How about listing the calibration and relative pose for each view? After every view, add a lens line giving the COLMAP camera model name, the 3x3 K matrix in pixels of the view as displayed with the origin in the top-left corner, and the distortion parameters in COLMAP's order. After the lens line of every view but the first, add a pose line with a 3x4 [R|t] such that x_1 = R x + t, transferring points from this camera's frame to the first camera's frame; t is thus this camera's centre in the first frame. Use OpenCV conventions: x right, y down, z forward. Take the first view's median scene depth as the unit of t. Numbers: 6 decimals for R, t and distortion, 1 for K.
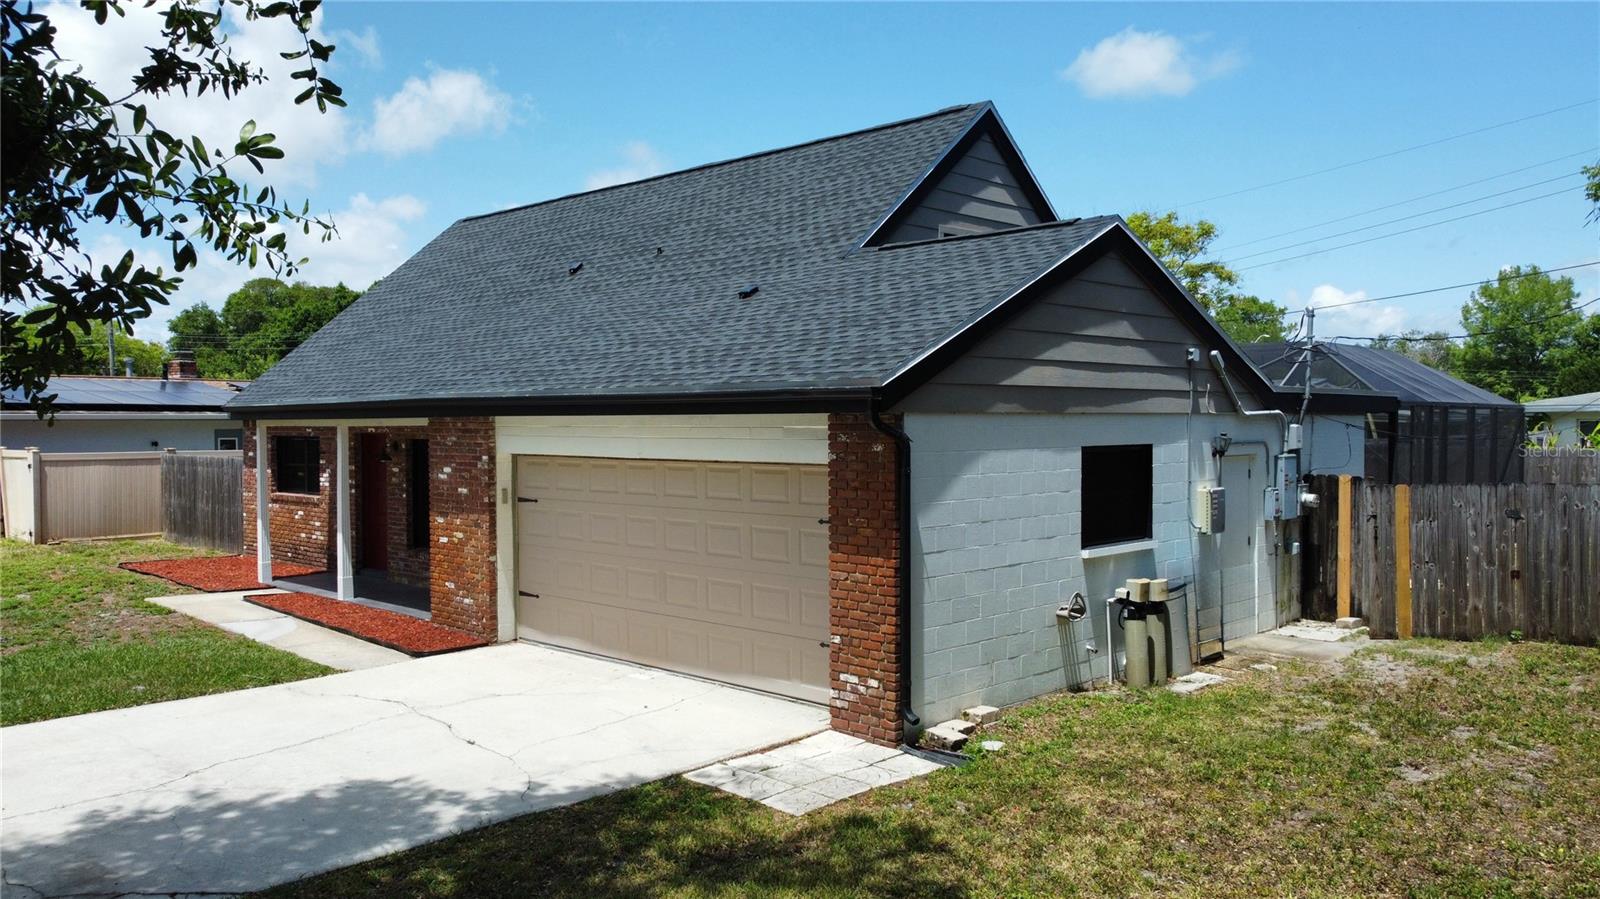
lens RADIAL K [[1212.0, 0, 794.0], [0, 1212.0, 451.0], [0, 0, 1]] dist [-0.006089, -0.011593]
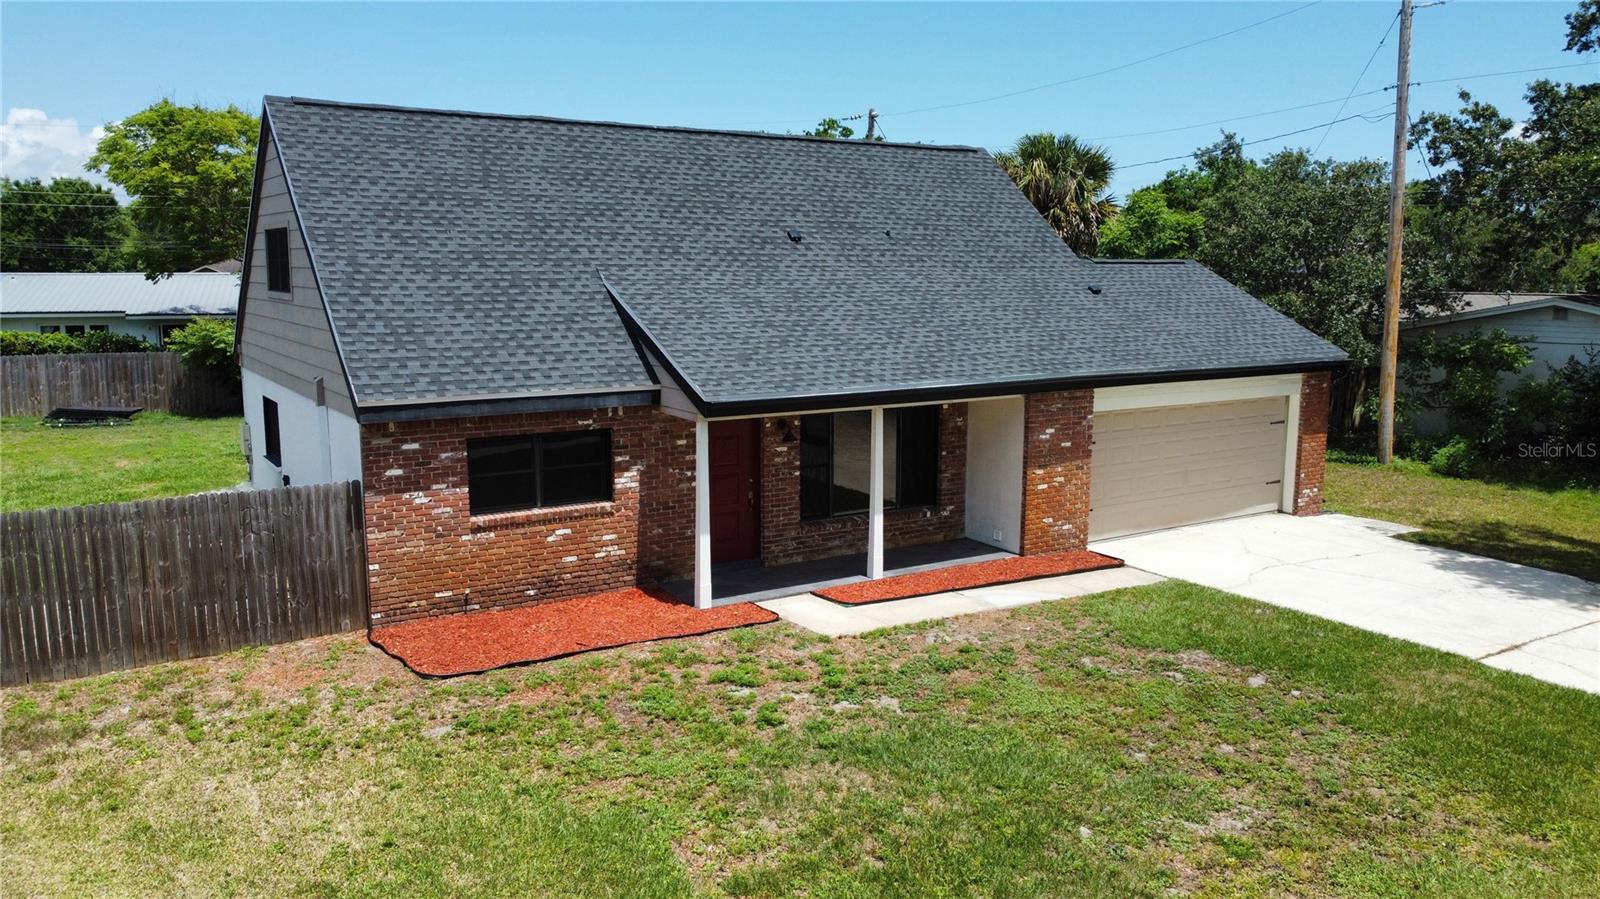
lens RADIAL K [[1212.0, 0, 794.0], [0, 1212.0, 451.0], [0, 0, 1]] dist [-0.006089, -0.011593]
pose [[0.225407, -0.144241, 0.963528, -1.595509], [0.020015, 0.989457, 0.143440, -0.153049], [-0.974059, -0.013047, 0.225917, 0.992860]]
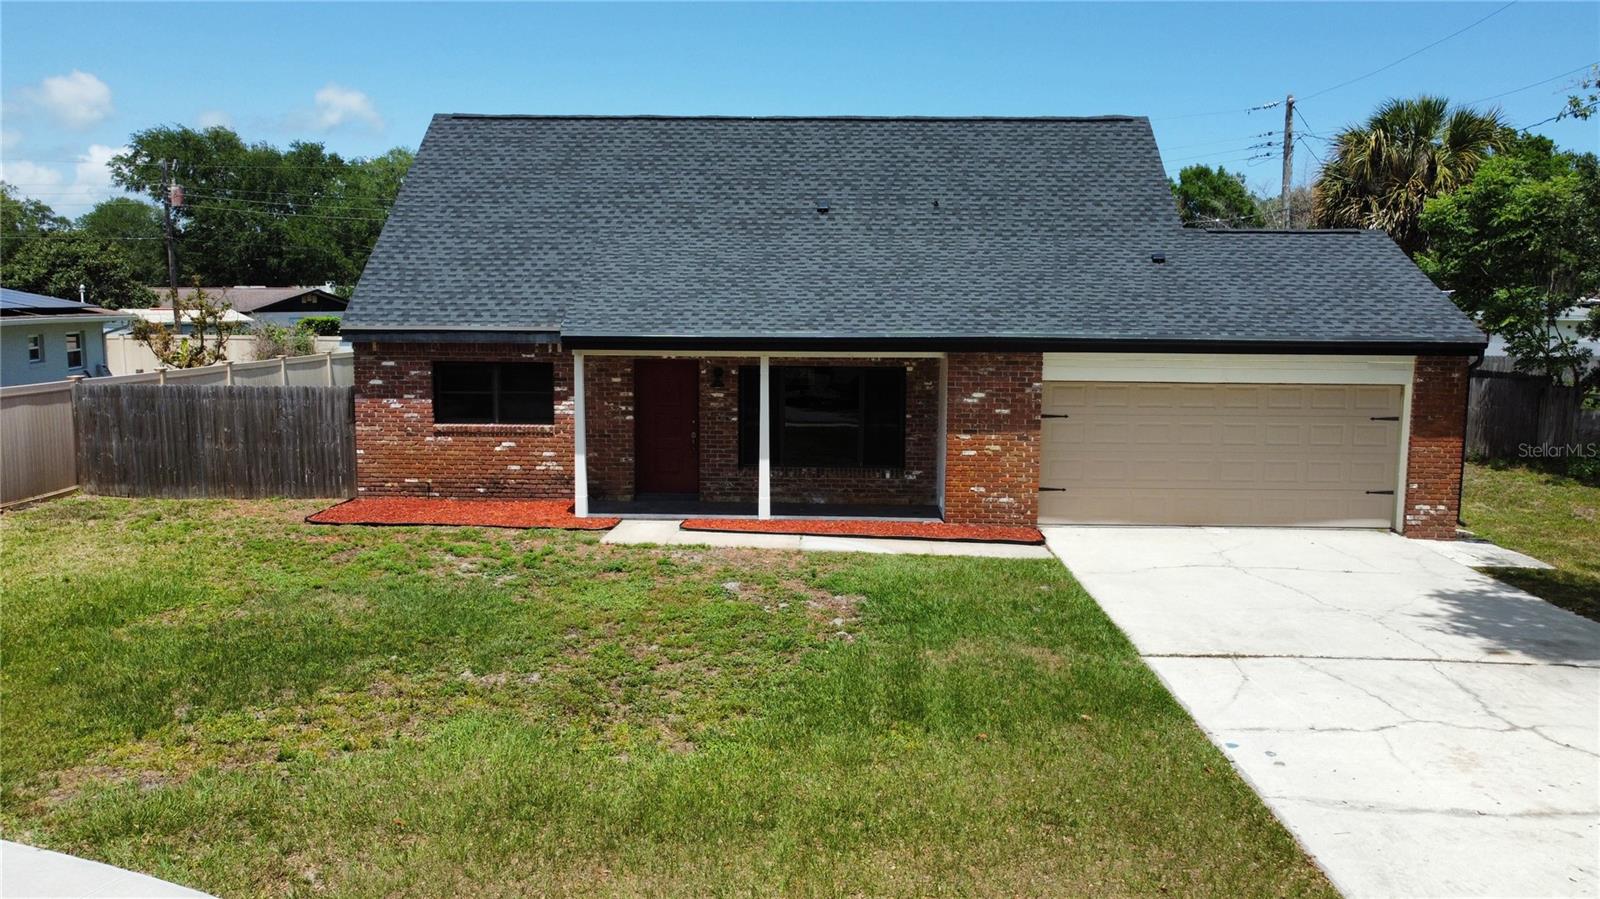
lens RADIAL K [[1212.0, 0, 794.0], [0, 1212.0, 451.0], [0, 0, 1]] dist [-0.006089, -0.011593]
pose [[0.739501, -0.074757, 0.668991, -1.260762], [0.006888, 0.994603, 0.103528, -0.056621], [-0.673120, -0.071951, 0.736025, 0.232922]]
